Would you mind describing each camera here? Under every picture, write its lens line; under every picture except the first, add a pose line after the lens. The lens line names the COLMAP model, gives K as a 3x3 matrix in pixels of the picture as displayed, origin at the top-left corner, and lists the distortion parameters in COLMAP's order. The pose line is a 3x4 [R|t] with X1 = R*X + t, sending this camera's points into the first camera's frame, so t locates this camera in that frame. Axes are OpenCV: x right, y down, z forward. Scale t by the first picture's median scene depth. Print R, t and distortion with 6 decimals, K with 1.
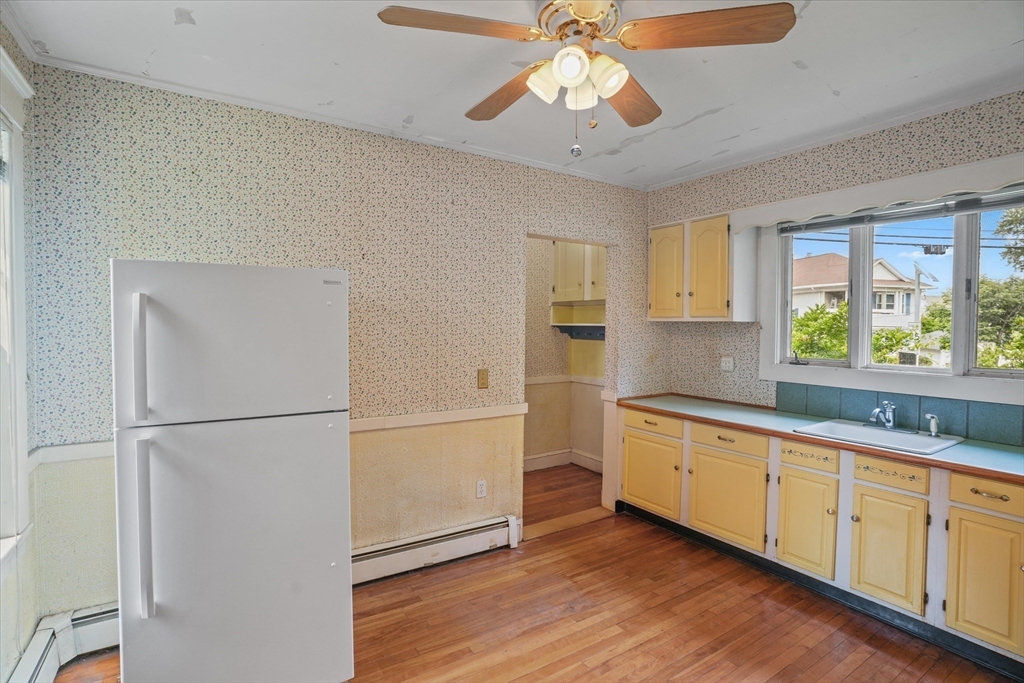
lens RADIAL K [[520.4, 0, 509.4], [0, 520.4, 338.3], [0, 0, 1]] dist [-0.019508, 0.006337]
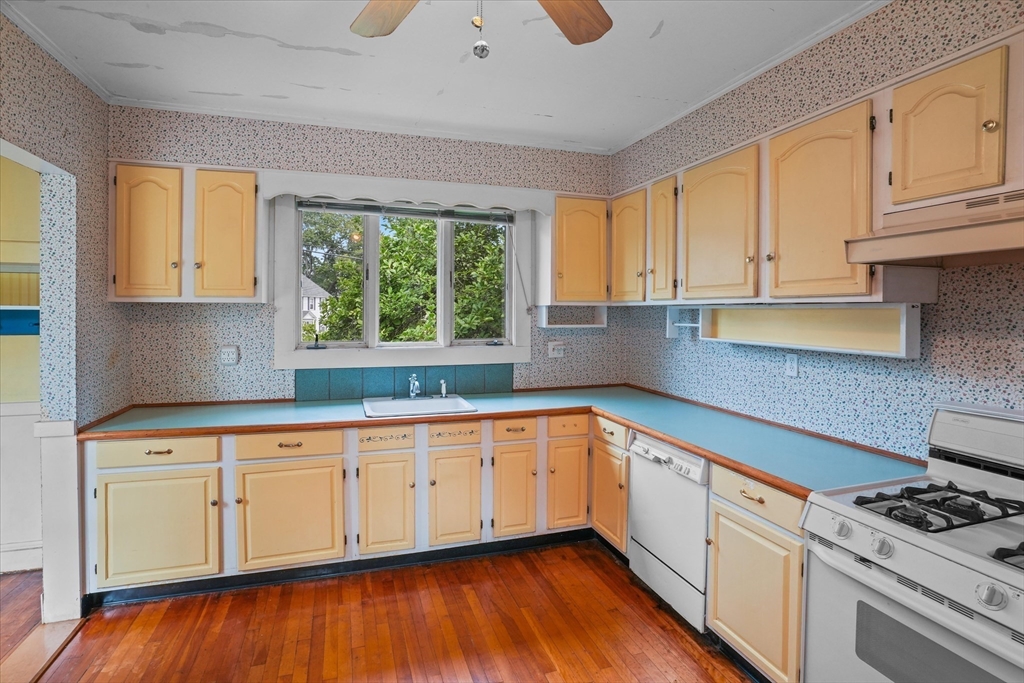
lens RADIAL K [[520.4, 0, 508.4], [0, 520.4, 320.1], [0, 0, 1]] dist [-0.019508, 0.006337]
pose [[0.260502, -0.026178, 0.965118, -0.307324], [0.022907, 0.999519, 0.020928, -0.016244], [-0.965201, 0.016657, 0.260977, 0.470937]]
